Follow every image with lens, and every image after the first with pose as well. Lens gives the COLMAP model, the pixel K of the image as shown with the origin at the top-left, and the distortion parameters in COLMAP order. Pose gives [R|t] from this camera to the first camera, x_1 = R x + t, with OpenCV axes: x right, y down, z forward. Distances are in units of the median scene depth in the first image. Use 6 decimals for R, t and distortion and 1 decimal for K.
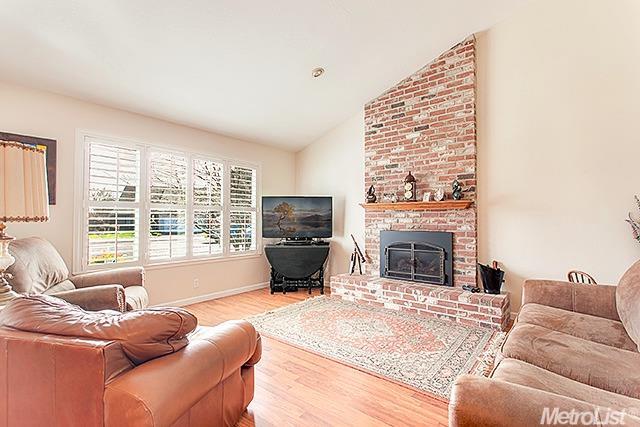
lens RADIAL K [[295.4, 0, 320.4], [0, 295.4, 214.8], [0, 0, 1]] dist [-0.001380, 0.000578]
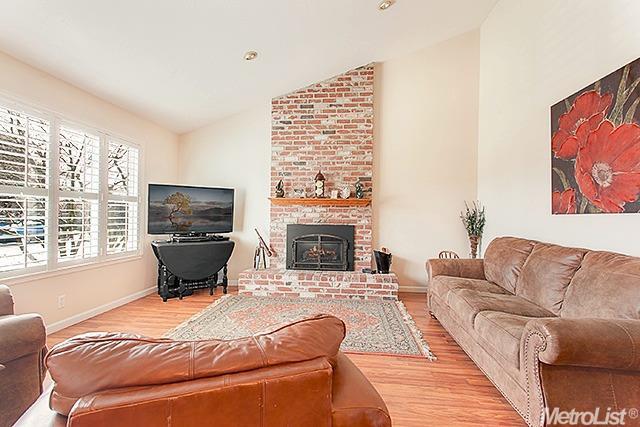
lens RADIAL K [[295.4, 0, 319.8], [0, 295.4, 213.8], [0, 0, 1]] dist [-0.001380, 0.000578]
pose [[0.840175, 0.011205, 0.542199, -0.284602], [-0.020889, 0.999713, 0.011710, 0.001958], [-0.541912, -0.021164, 0.840169, 0.075218]]
